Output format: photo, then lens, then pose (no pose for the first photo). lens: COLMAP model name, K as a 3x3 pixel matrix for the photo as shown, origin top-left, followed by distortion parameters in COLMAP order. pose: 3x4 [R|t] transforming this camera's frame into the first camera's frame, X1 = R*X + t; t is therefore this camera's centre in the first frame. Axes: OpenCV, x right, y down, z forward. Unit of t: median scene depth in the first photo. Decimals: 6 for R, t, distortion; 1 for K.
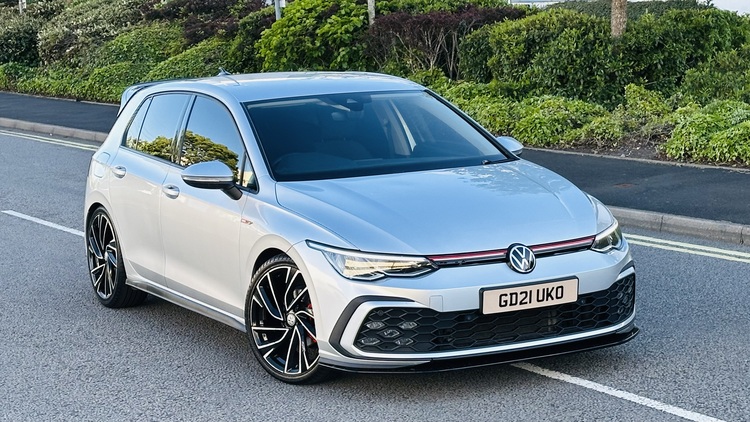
lens RADIAL K [[1319.1, 0, 375.0], [0, 1319.1, 211.0], [0, 0, 1]] dist [0.045661, 0.265977]
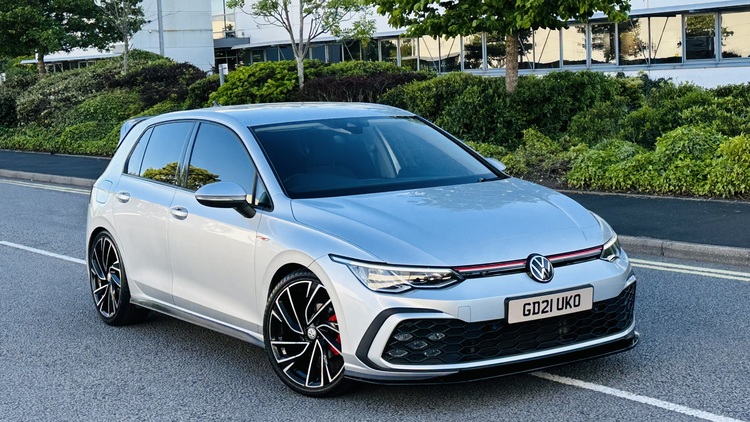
lens RADIAL K [[1026.0, 0, 375.0], [0, 1026.0, 211.0], [0, 0, 1]] dist [0.099189, -0.013376]
pose [[0.996157, -0.015425, 0.086221, -0.071598], [0.017976, 0.999421, -0.028883, 0.010289], [-0.085725, 0.030322, 0.995857, 0.177850]]
